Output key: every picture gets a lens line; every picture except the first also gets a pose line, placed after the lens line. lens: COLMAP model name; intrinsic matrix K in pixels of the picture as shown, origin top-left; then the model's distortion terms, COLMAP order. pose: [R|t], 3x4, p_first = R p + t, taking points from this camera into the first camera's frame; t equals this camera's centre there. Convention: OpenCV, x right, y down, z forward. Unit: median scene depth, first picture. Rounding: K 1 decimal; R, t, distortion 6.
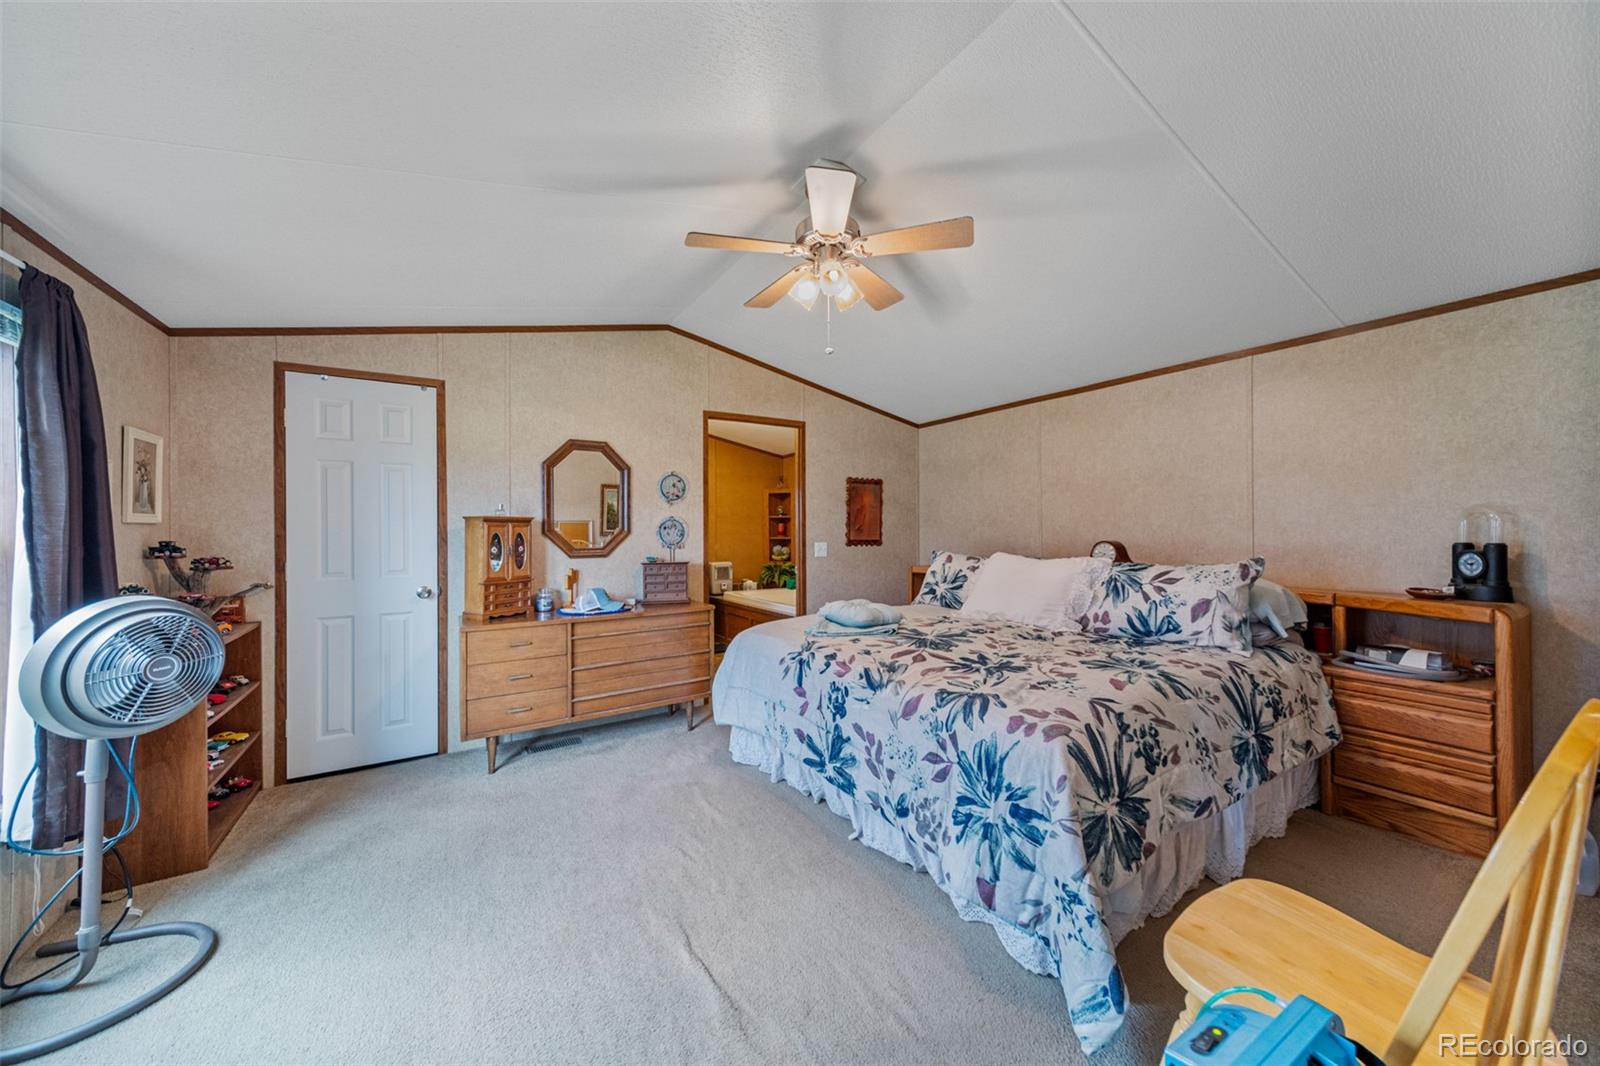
lens RADIAL K [[559.4, 0, 795.5], [0, 559.4, 530.7], [0, 0, 1]] dist [0.001246, 0.000120]
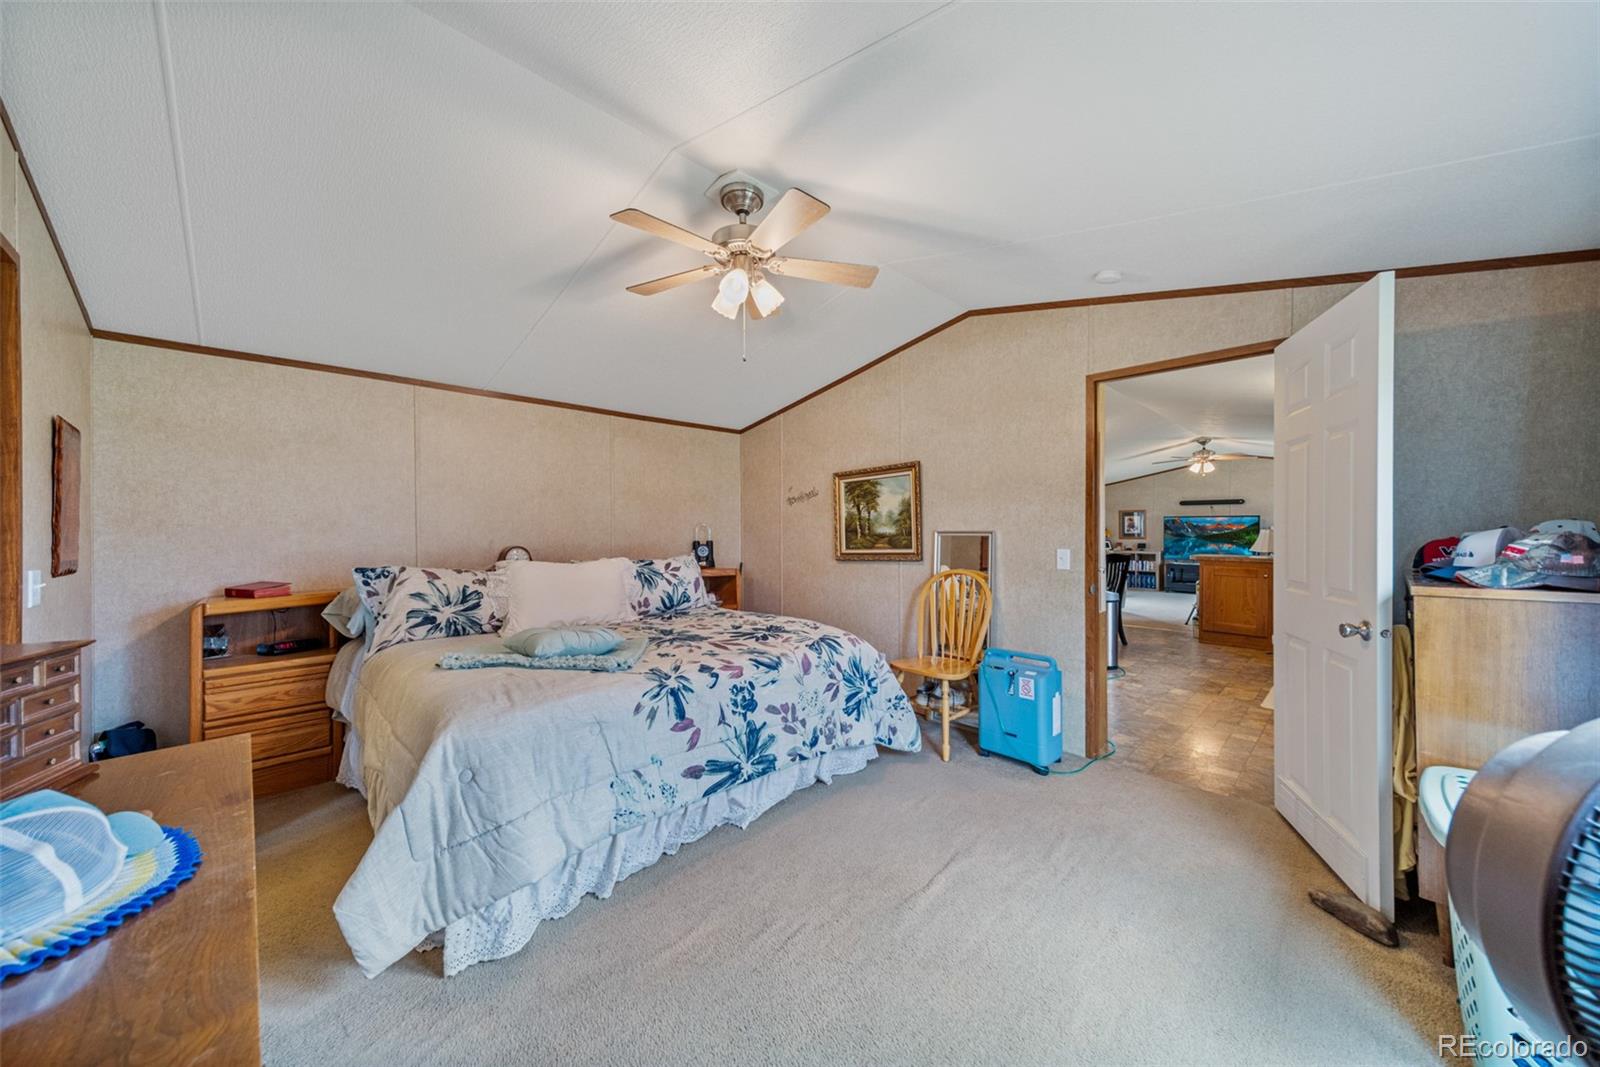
lens RADIAL K [[559.4, 0, 795.5], [0, 559.4, 531.2], [0, 0, 1]] dist [0.001246, 0.000120]
pose [[-0.213014, 0.009312, 0.977005, -0.900124], [0.010560, 0.999918, -0.007228, 0.003211], [-0.976992, 0.008777, -0.213095, 1.065134]]
